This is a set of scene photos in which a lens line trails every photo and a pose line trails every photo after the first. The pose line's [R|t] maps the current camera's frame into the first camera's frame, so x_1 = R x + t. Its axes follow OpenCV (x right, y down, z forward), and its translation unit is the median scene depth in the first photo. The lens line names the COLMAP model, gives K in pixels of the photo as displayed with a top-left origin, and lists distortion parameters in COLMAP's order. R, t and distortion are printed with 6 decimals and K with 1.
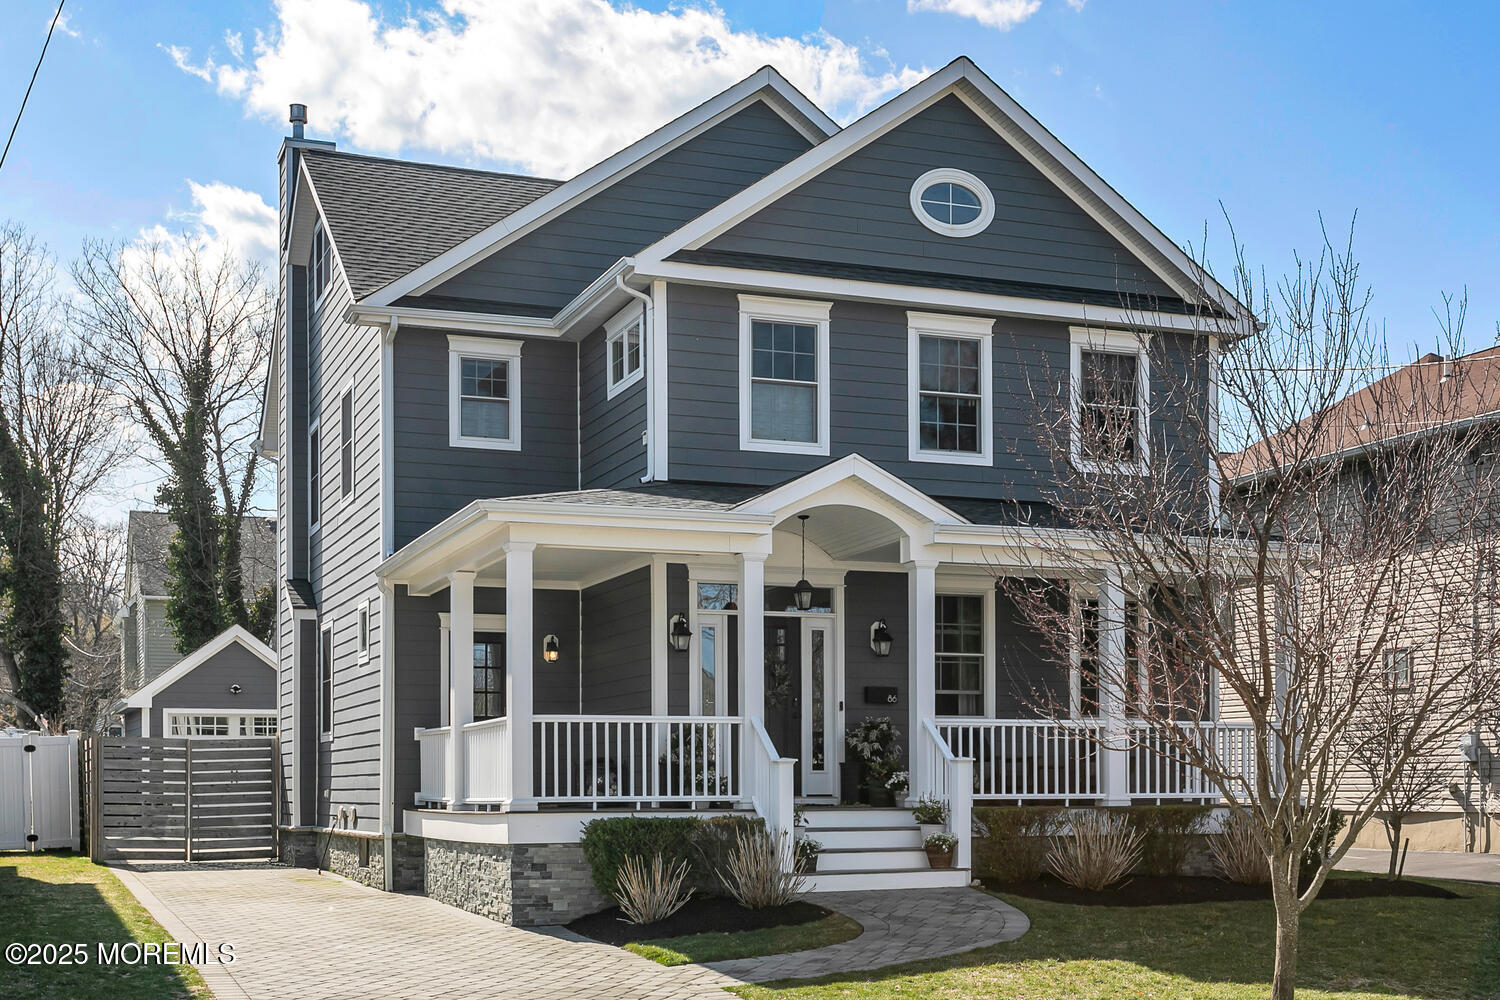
lens RADIAL K [[1885.4, 0, 758.0], [0, 1885.4, 517.7], [0, 0, 1]] dist [-0.016051, -0.026419]
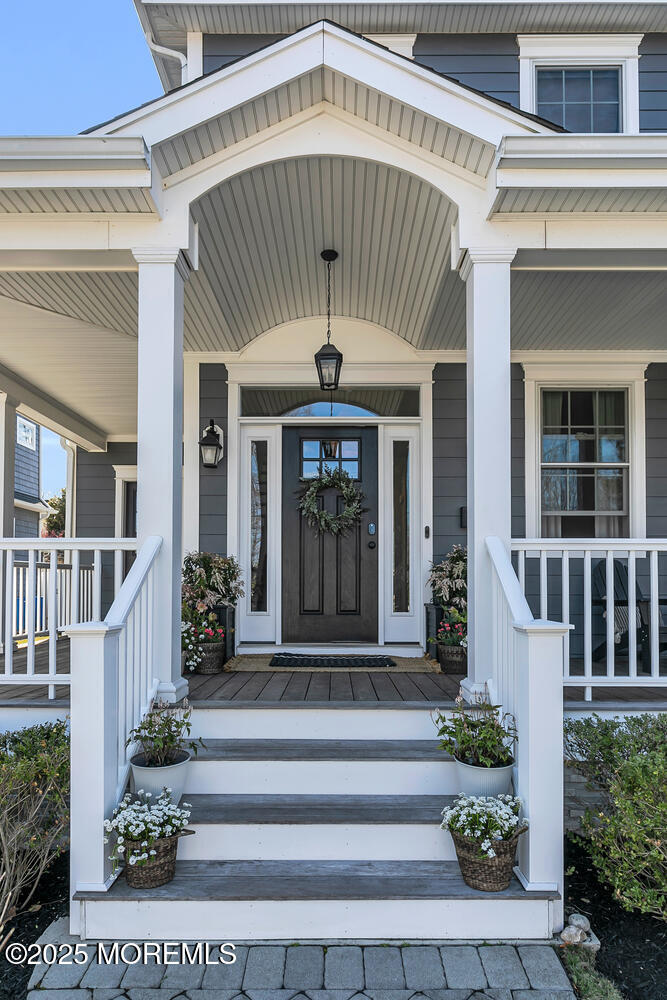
lens RADIAL K [[580.8, 0, 333.5], [0, 580.8, 572.6], [0, 0, 1]] dist [-0.004725, -0.000193]
pose [[0.925222, -0.001727, -0.379421, 0.096886], [0.048919, 0.992186, 0.114775, 0.084005], [0.376258, -0.124754, 0.918077, 0.734761]]
